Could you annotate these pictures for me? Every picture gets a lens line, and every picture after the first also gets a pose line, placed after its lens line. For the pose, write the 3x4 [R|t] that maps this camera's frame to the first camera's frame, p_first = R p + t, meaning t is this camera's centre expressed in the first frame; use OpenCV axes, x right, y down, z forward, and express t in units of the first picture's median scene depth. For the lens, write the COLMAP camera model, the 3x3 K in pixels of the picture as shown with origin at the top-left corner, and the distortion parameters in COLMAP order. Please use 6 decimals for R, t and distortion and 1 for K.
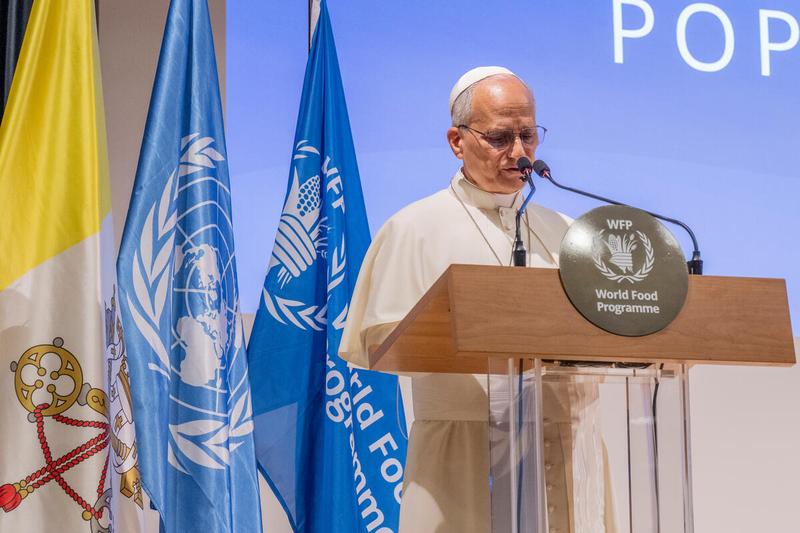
lens RADIAL K [[2430.8, 0, 400.0], [0, 2430.8, 266.5], [0, 0, 1]] dist [-0.001660, -1.492142]
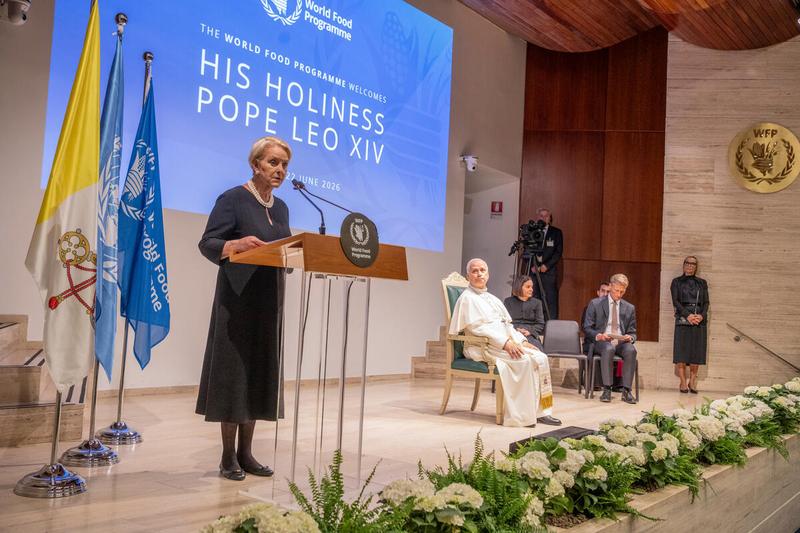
lens RADIAL K [[751.5, 0, 400.0], [0, 751.5, 266.5], [0, 0, 1]] dist [-0.004878, -0.004119]
pose [[0.845636, 0.084012, 0.527106, -0.216124], [-0.153323, 0.984149, 0.089118, -0.036342], [-0.511264, -0.156179, 0.845113, 0.241850]]
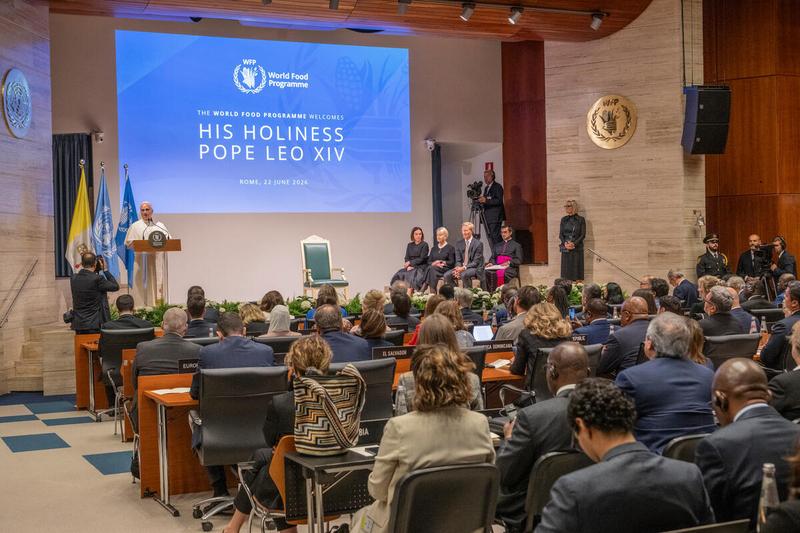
lens RADIAL K [[1132.7, 0, 400.0], [0, 1132.7, 266.5], [0, 0, 1]] dist [0.006323, 0.013261]
pose [[0.994142, -0.011926, 0.107418, 0.363365], [-0.008961, 0.981376, 0.191889, -0.472859], [-0.107706, -0.191728, 0.975520, -2.018137]]
